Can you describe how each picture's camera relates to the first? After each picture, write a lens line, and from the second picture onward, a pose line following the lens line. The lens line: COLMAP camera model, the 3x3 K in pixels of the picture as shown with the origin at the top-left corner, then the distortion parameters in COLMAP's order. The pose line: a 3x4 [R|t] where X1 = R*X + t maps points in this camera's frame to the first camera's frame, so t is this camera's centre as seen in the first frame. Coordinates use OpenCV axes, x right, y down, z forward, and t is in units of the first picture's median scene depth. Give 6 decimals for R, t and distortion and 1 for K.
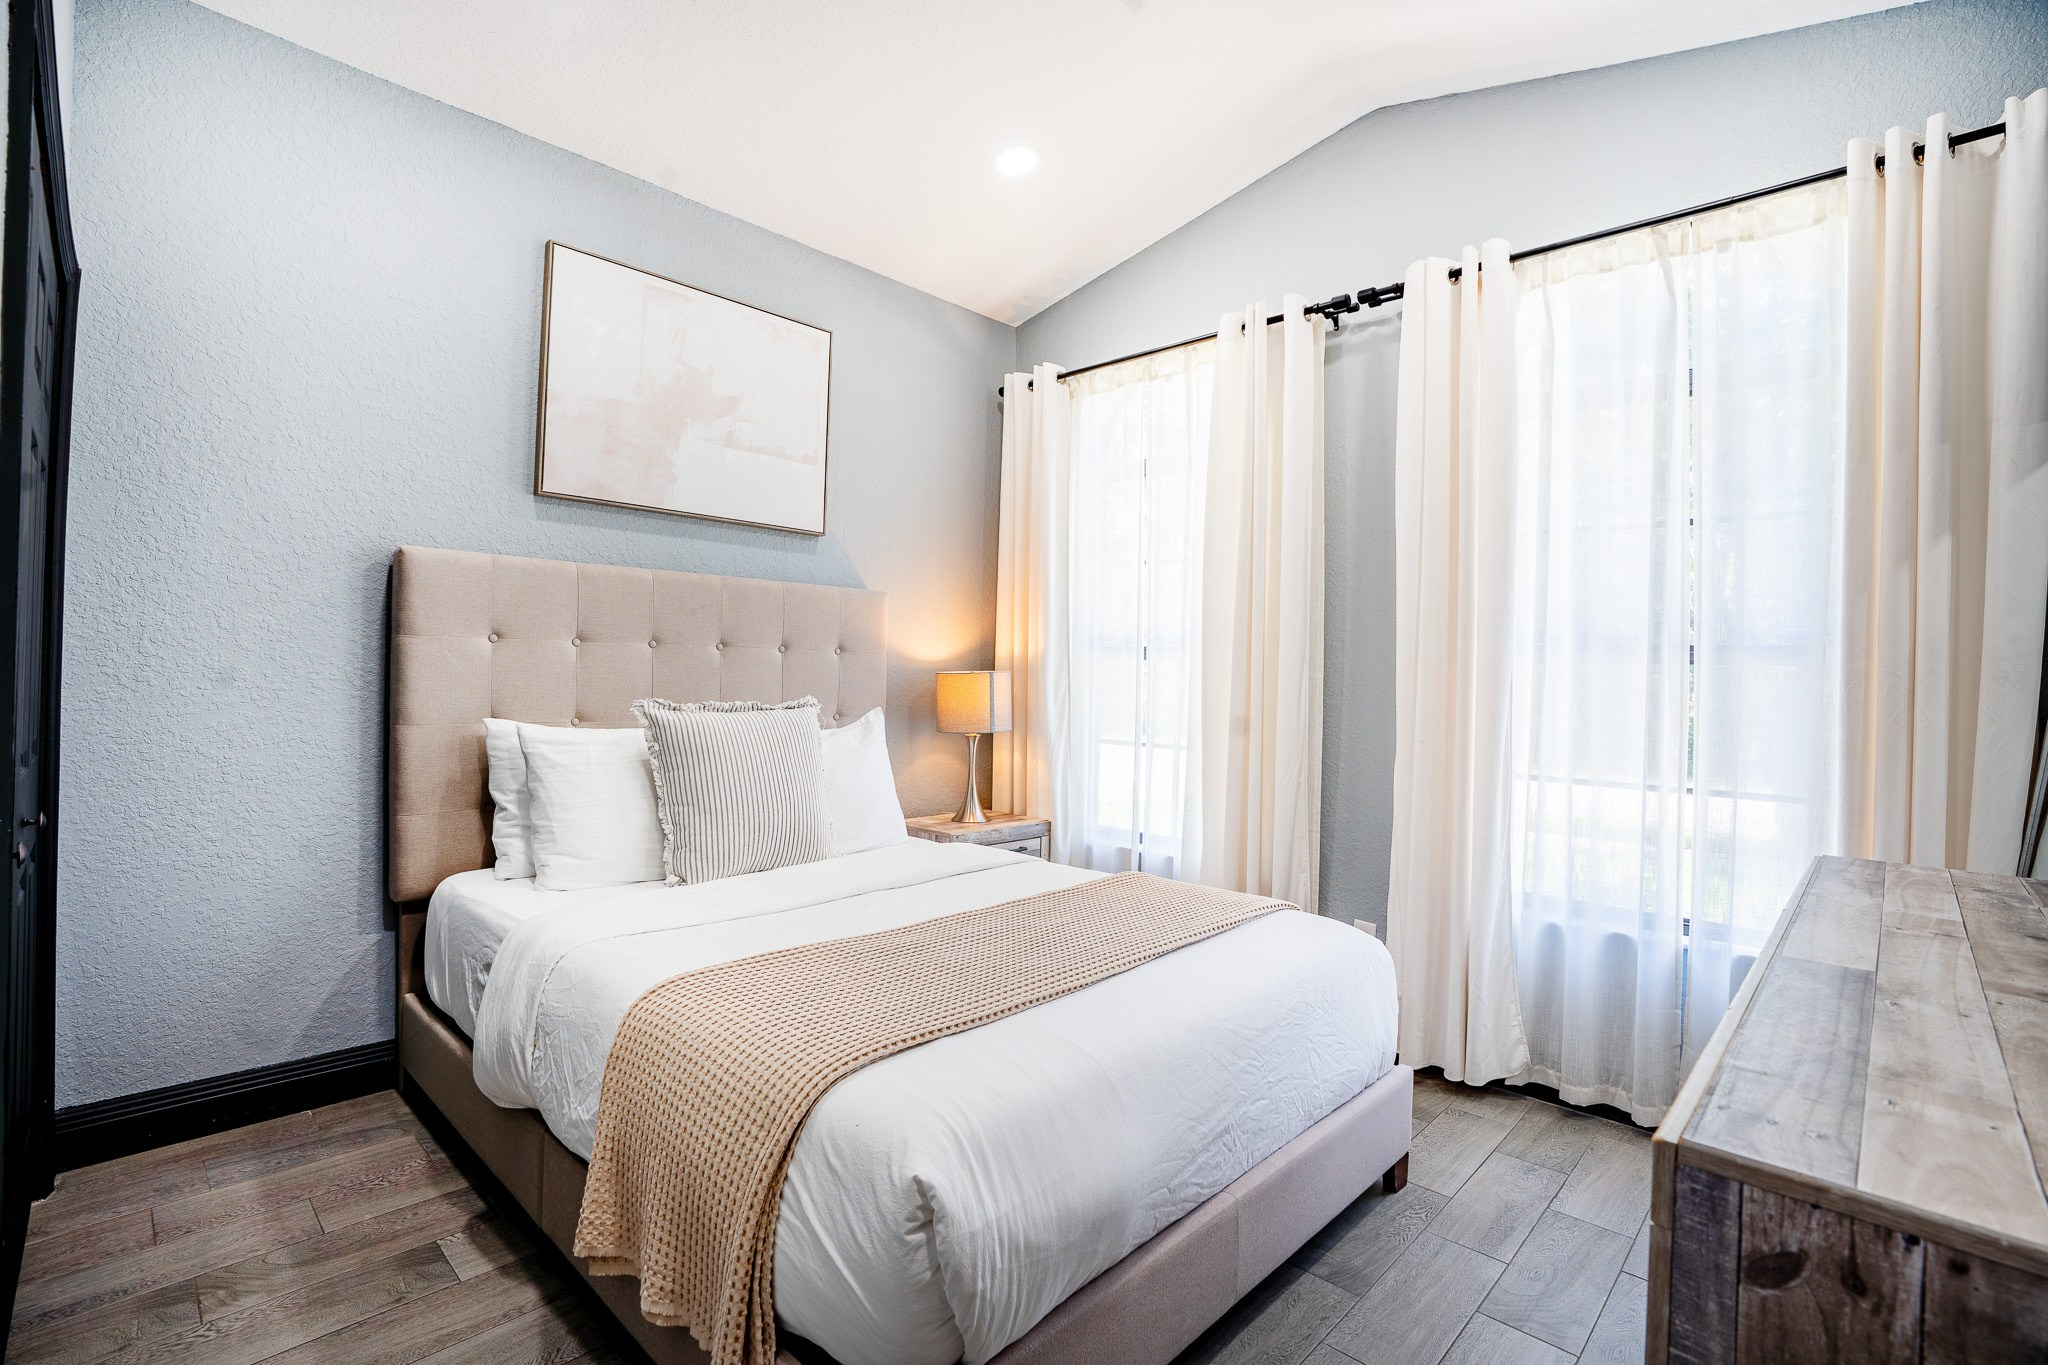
lens RADIAL K [[1002.7, 0, 1033.0], [0, 1002.7, 683.6], [0, 0, 1]] dist [-0.003996, -0.000213]
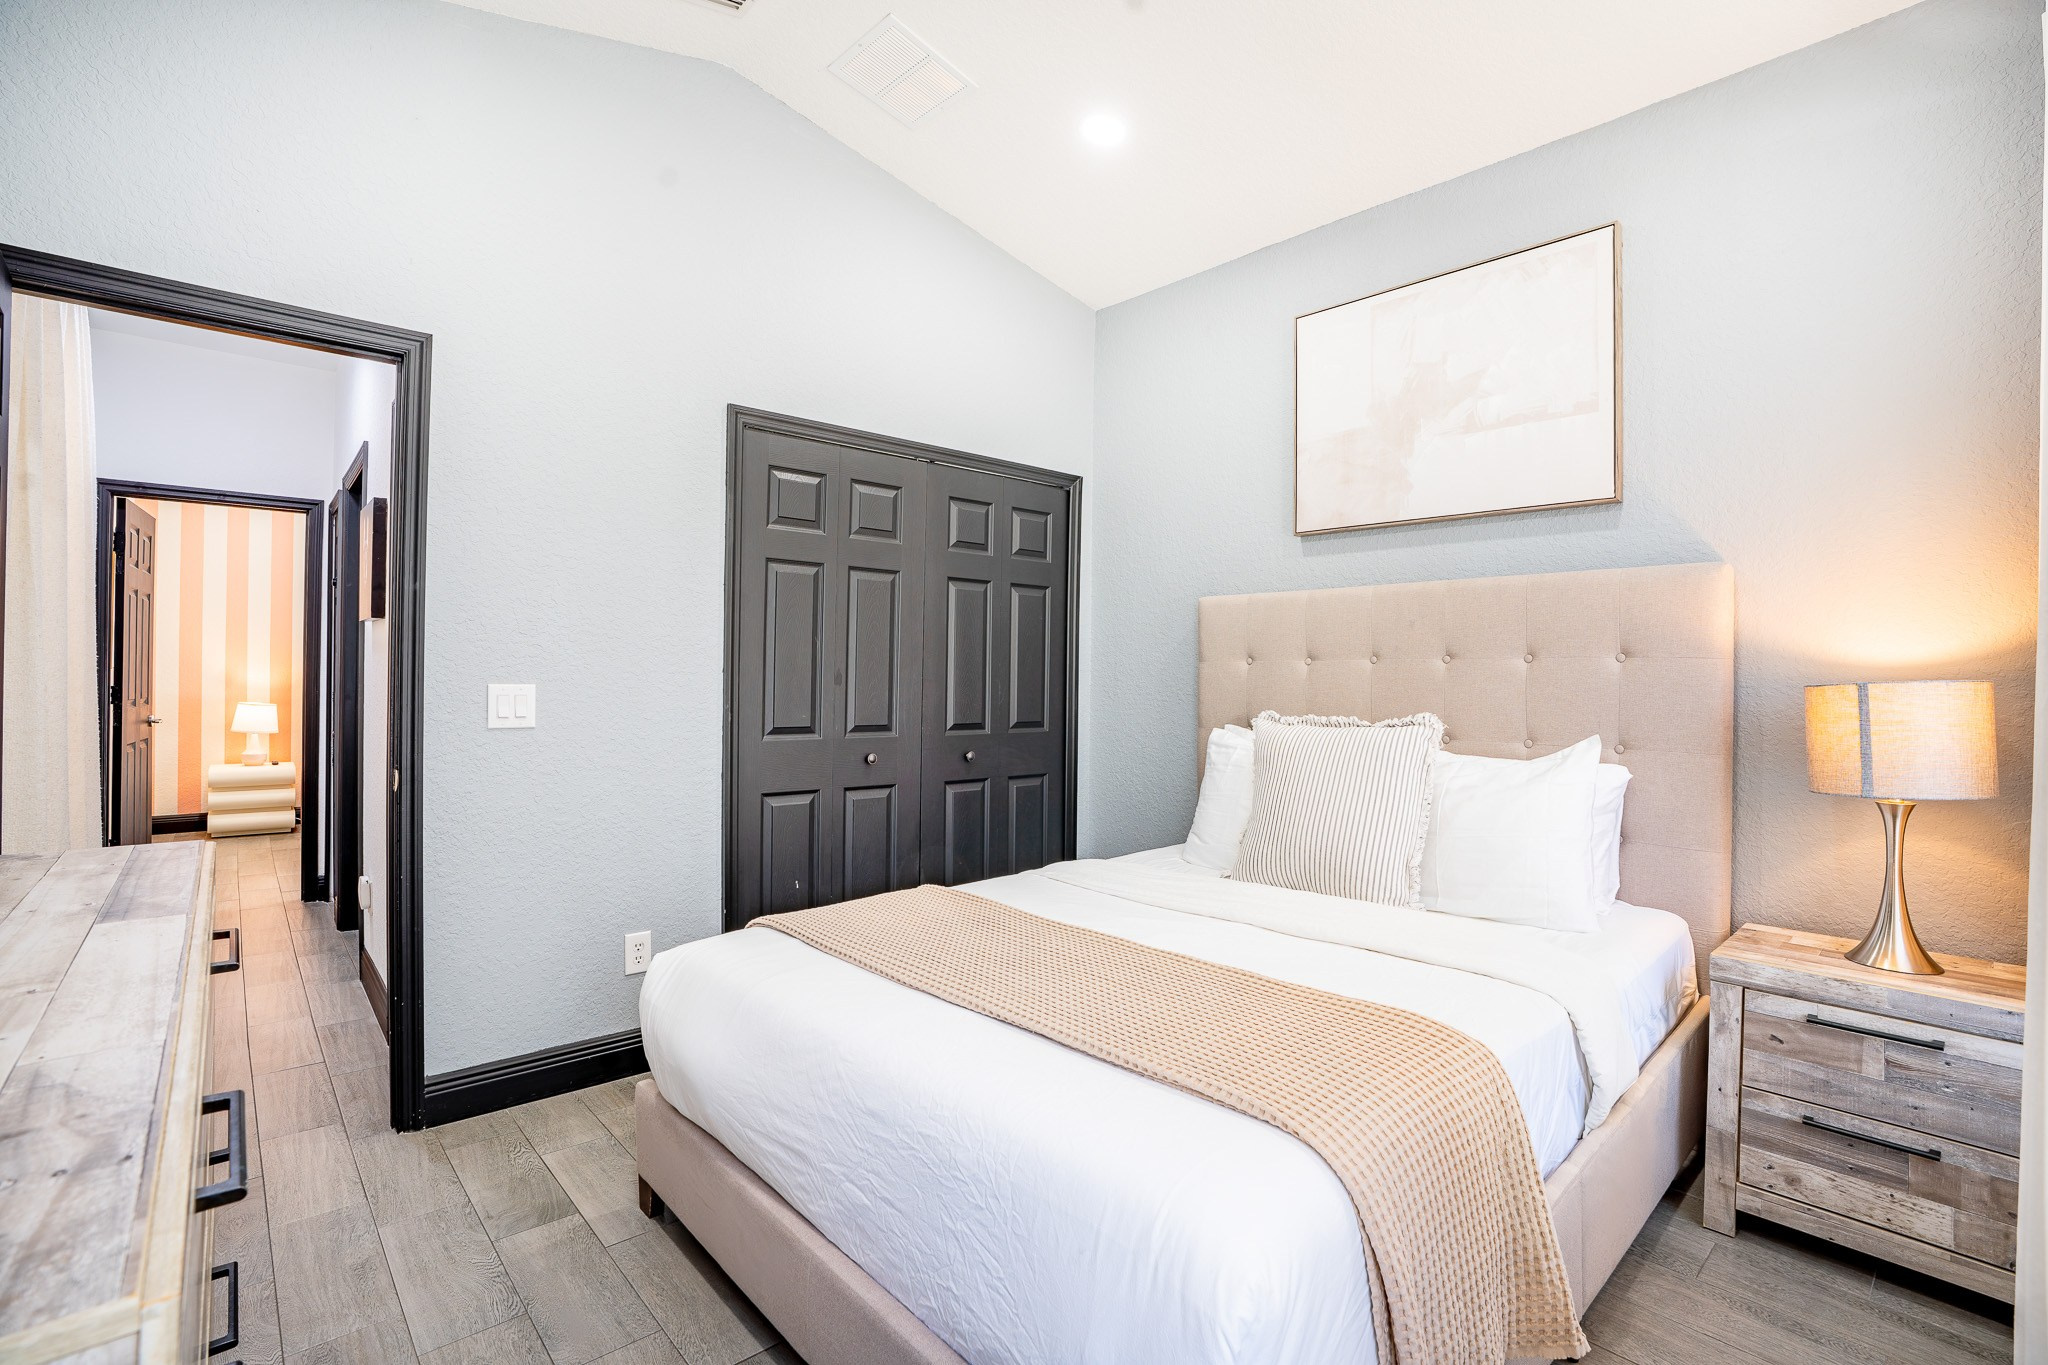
lens RADIAL K [[1002.7, 0, 1033.0], [0, 1002.7, 683.6], [0, 0, 1]] dist [-0.003996, -0.000213]
pose [[-0.113242, -0.011905, -0.993496, 0.636201], [-0.015572, 0.999827, -0.010205, 0.000640], [0.993445, 0.014315, -0.113408, 0.743592]]
